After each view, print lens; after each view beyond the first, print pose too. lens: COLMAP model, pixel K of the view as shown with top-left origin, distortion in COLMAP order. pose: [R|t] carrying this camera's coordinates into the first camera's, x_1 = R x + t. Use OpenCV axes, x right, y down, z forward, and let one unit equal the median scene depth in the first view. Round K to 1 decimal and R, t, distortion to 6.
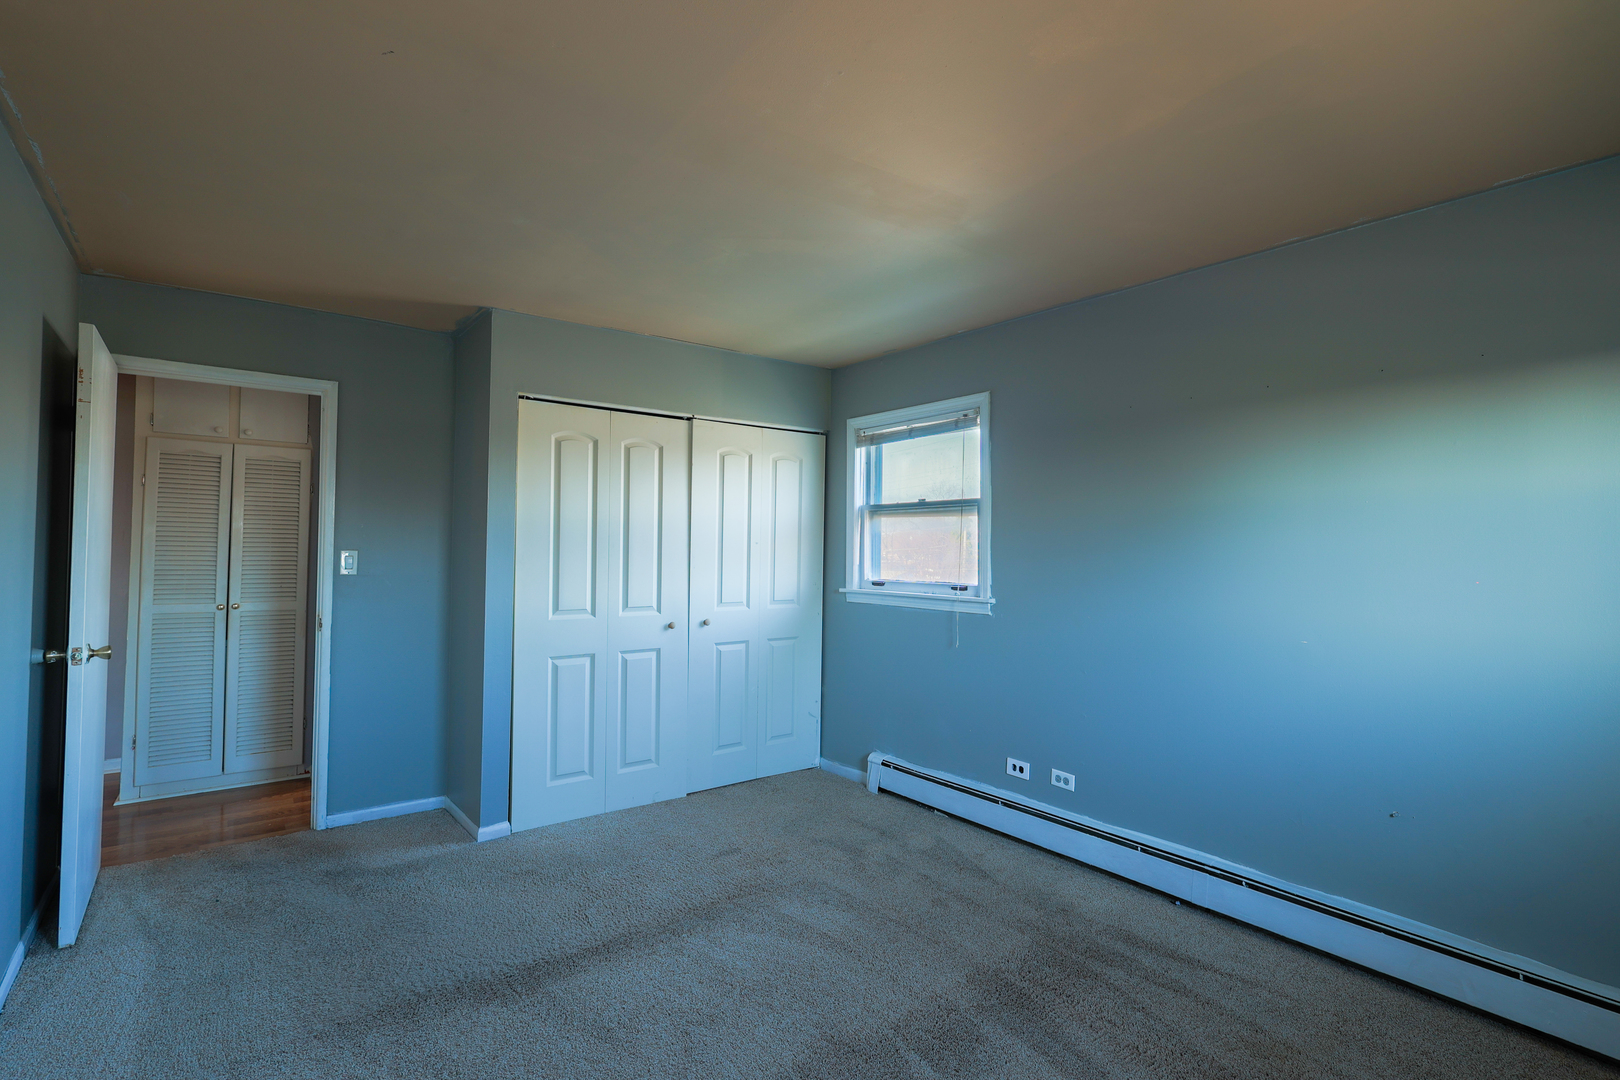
lens RADIAL K [[754.3, 0, 807.2], [0, 754.3, 537.4], [0, 0, 1]] dist [-0.004387, 0.002810]
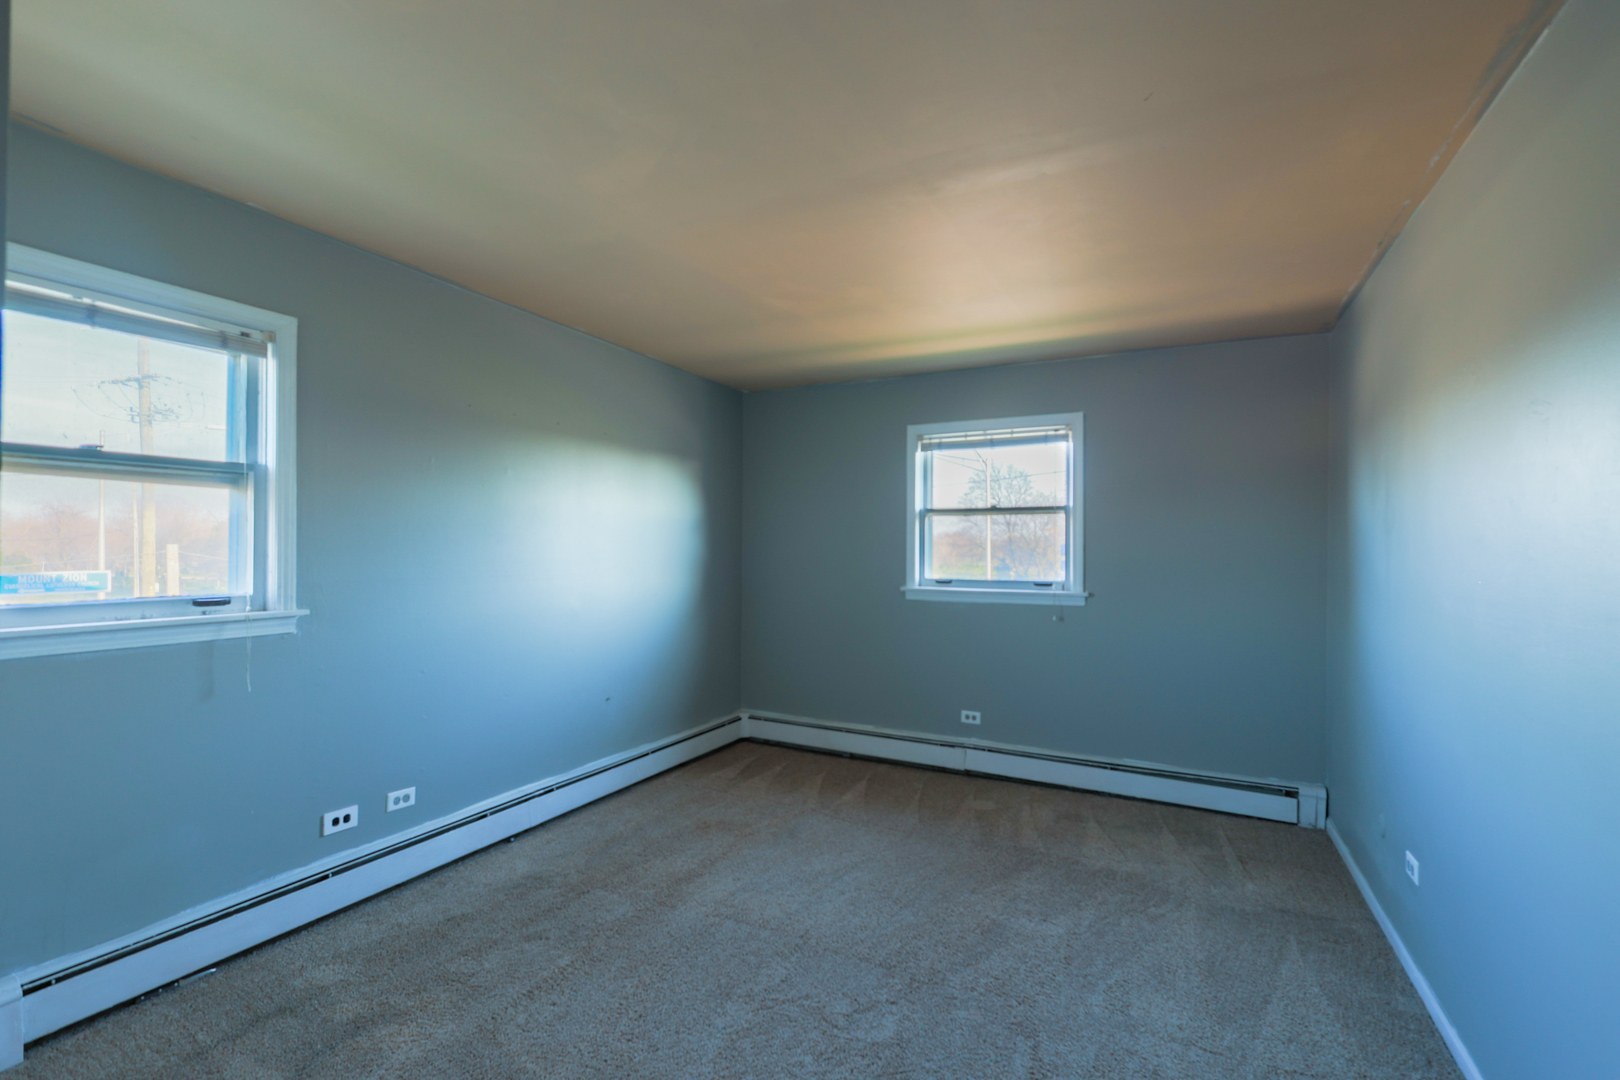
lens RADIAL K [[754.3, 0, 810.4], [0, 754.3, 546.8], [0, 0, 1]] dist [-0.004387, 0.002810]
pose [[-0.430833, -0.017018, 0.902271, -0.604256], [-0.028178, 0.999588, 0.005398, 0.004132], [-0.901991, -0.023099, -0.431135, 0.862686]]
